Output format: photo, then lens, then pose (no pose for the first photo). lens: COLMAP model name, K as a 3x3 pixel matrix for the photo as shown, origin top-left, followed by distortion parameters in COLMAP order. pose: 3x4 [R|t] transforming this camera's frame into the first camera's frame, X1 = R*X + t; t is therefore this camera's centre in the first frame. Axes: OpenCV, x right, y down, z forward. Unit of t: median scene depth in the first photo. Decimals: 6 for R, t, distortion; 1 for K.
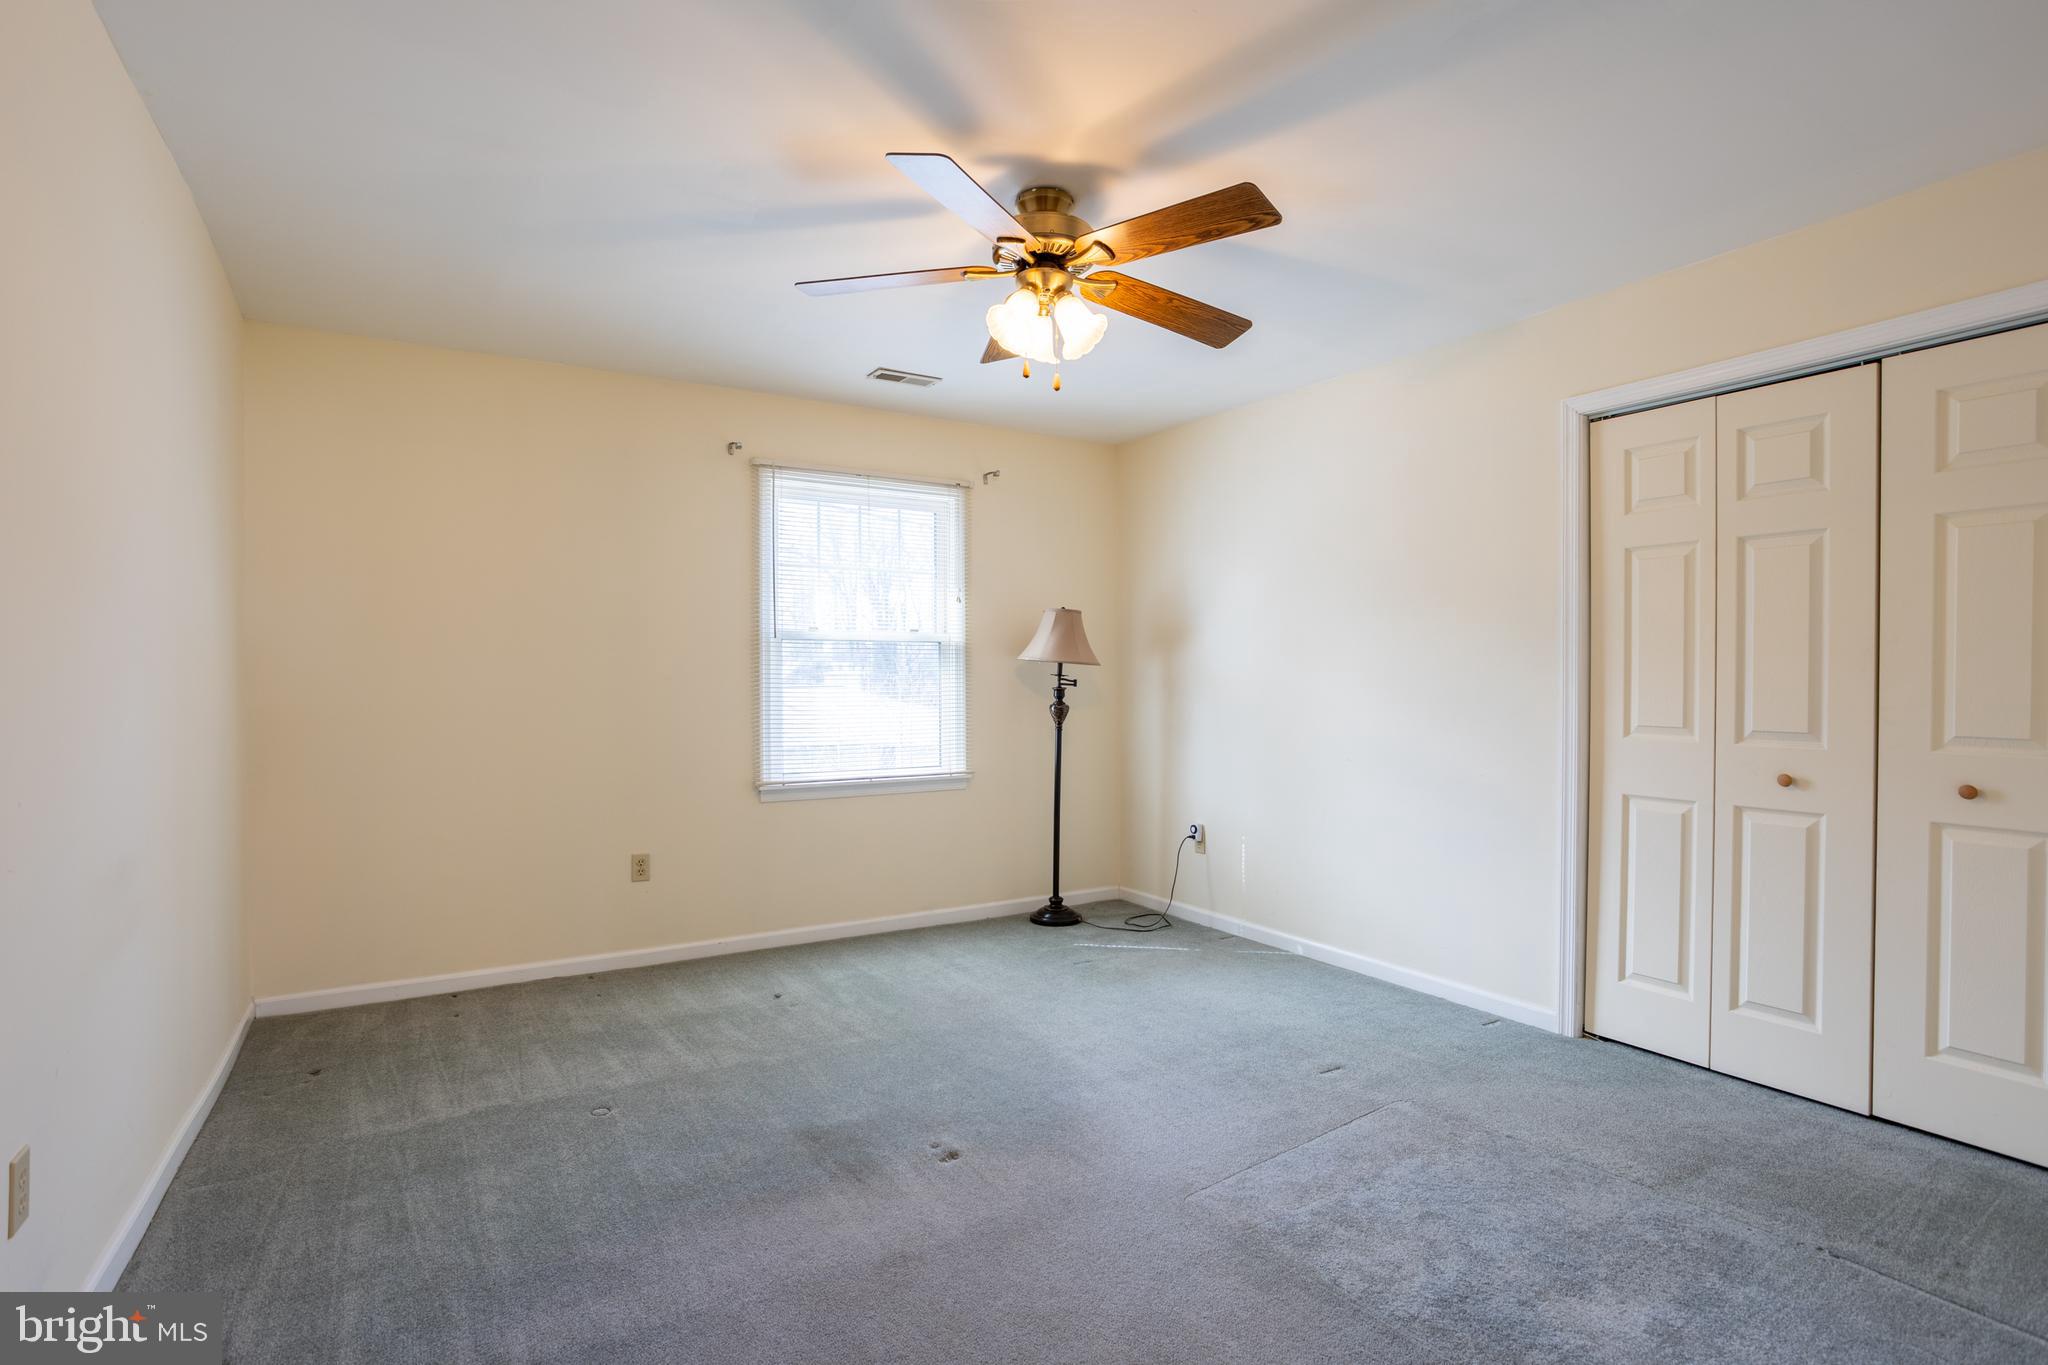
lens RADIAL K [[990.2, 0, 1024.0], [0, 990.2, 682.5], [0, 0, 1]] dist [-0.007515, 0.001310]
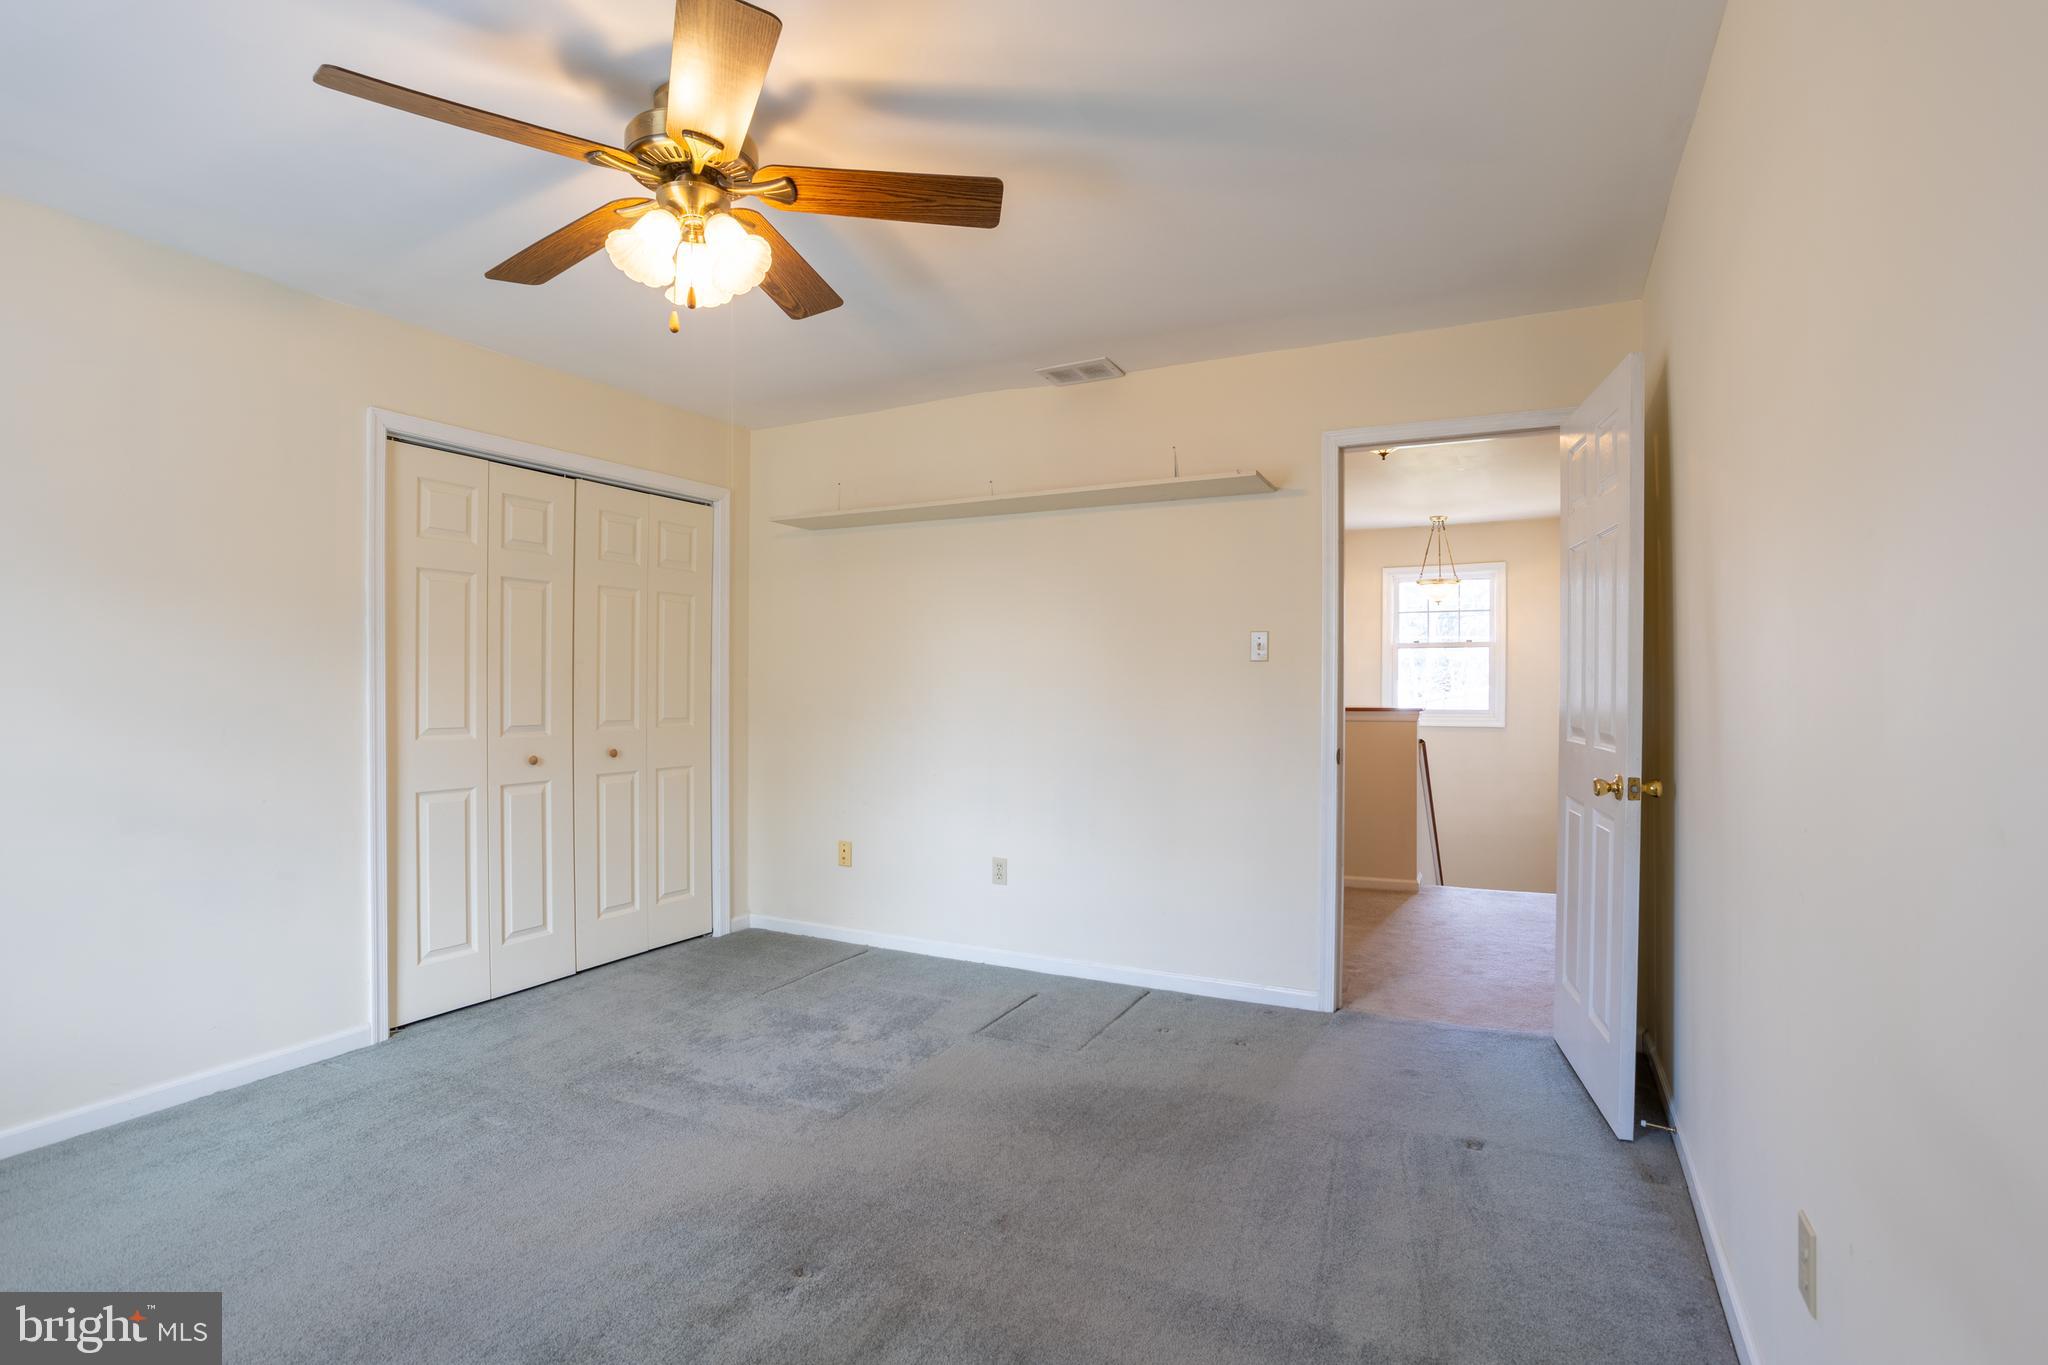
lens RADIAL K [[990.2, 0, 1024.0], [0, 990.2, 682.5], [0, 0, 1]] dist [-0.007515, 0.001310]
pose [[-0.513238, -0.002702, 0.858242, -0.727560], [-0.001578, 0.999996, 0.002204, -0.012883], [-0.858245, -0.000223, -0.513240, 1.067932]]
